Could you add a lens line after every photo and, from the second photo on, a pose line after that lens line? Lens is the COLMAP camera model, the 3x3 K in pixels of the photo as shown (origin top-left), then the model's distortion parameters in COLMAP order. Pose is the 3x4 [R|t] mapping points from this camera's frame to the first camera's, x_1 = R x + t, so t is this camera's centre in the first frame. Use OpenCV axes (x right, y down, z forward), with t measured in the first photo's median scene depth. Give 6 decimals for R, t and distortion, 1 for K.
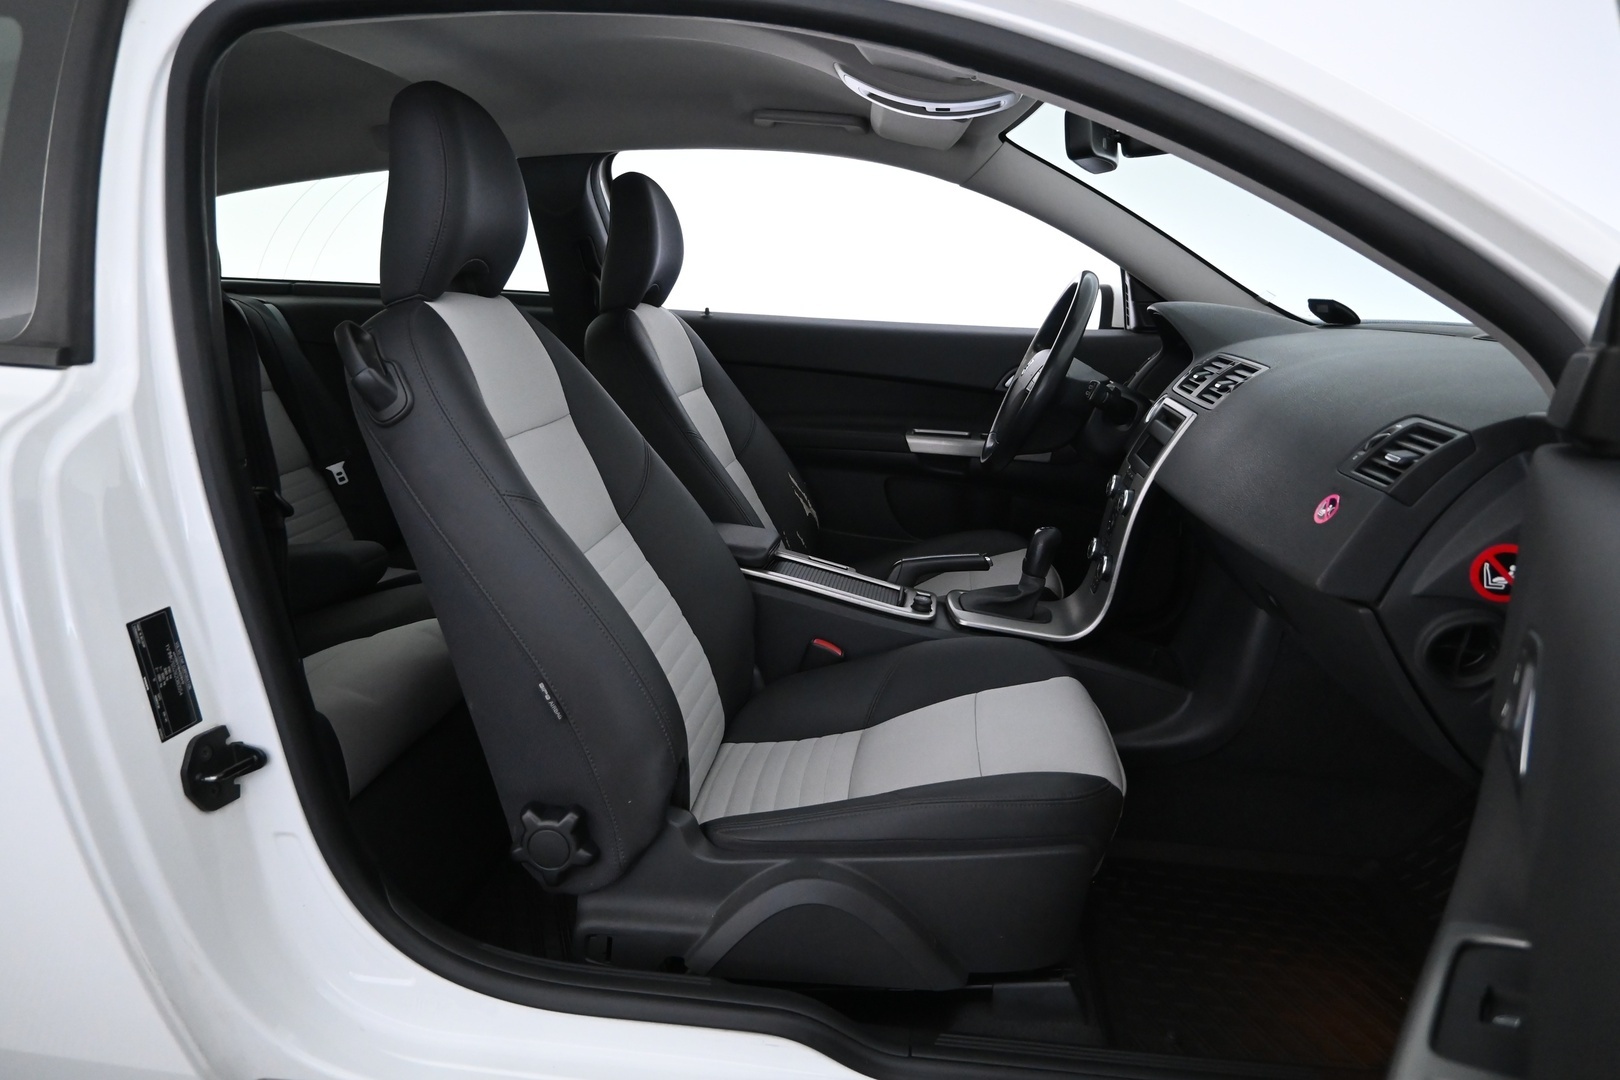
lens RADIAL K [[1075.0, 0, 809.0], [0, 1075.0, 540.7], [0, 0, 1]] dist [-0.031089, -0.000563]
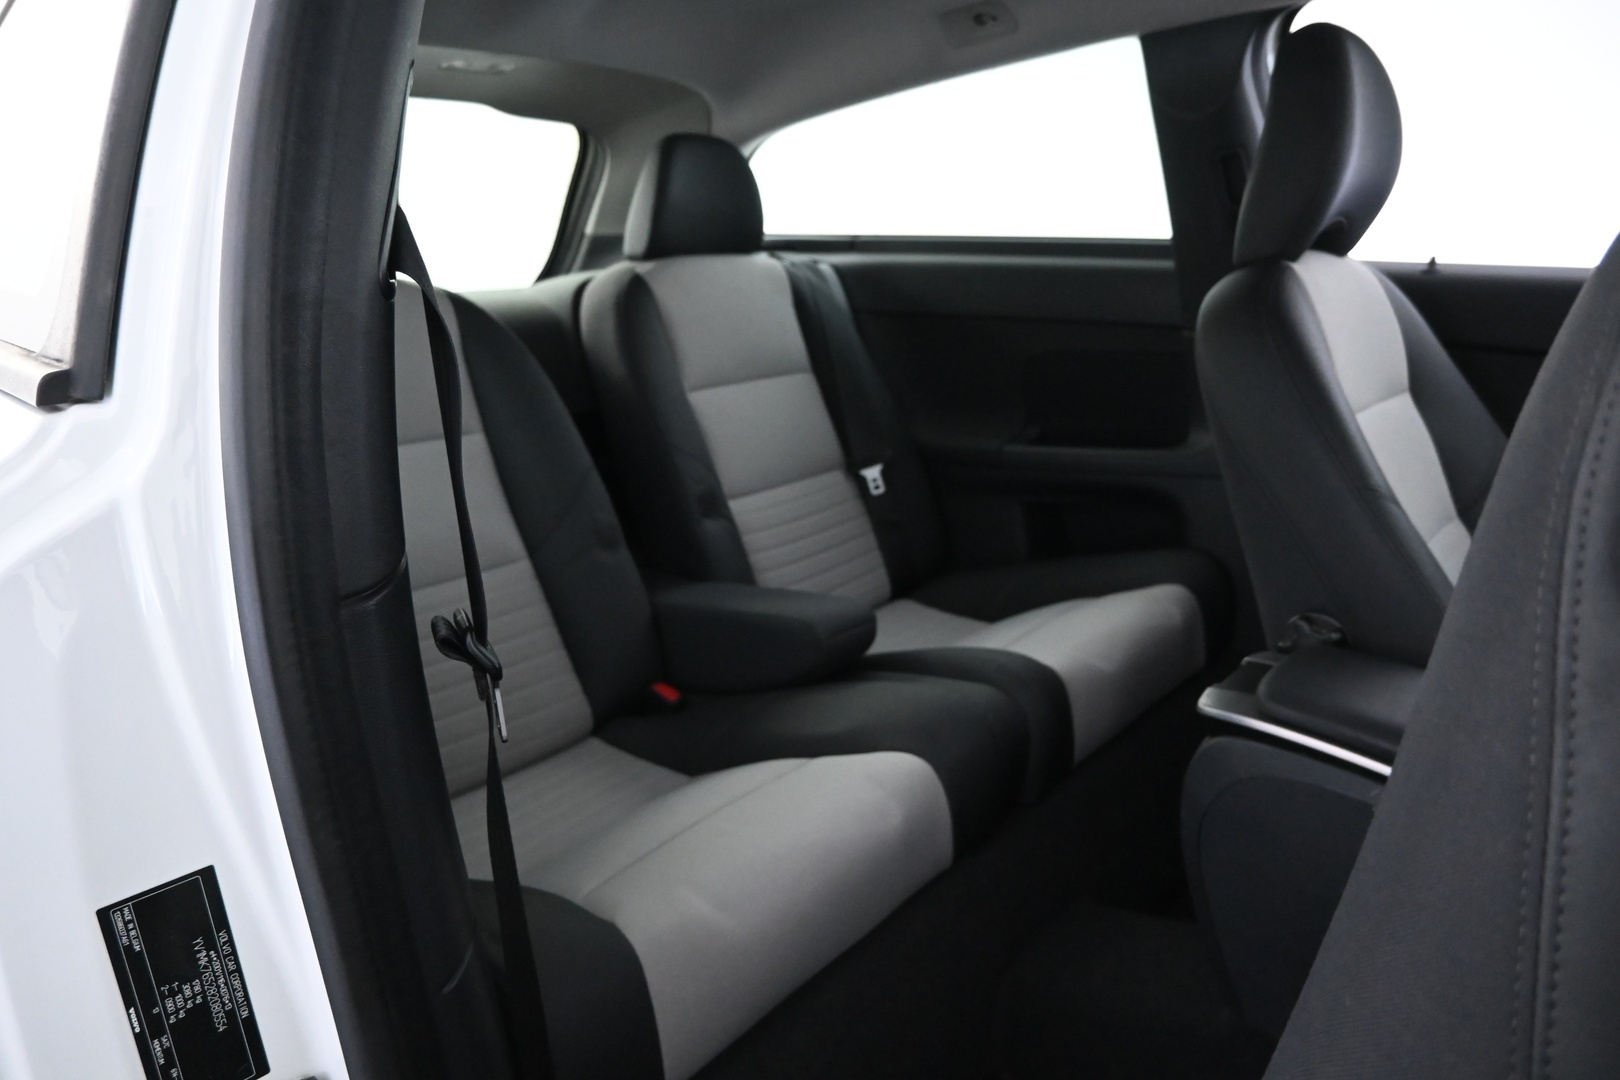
lens RADIAL K [[1075.0, 0, 806.6], [0, 1075.0, 541.9], [0, 0, 1]] dist [-0.031089, -0.000563]
pose [[0.825911, 0.115412, -0.551862, -0.047242], [-0.091714, 0.993289, 0.070470, -0.084245], [0.556291, -0.007588, 0.830953, 0.384065]]
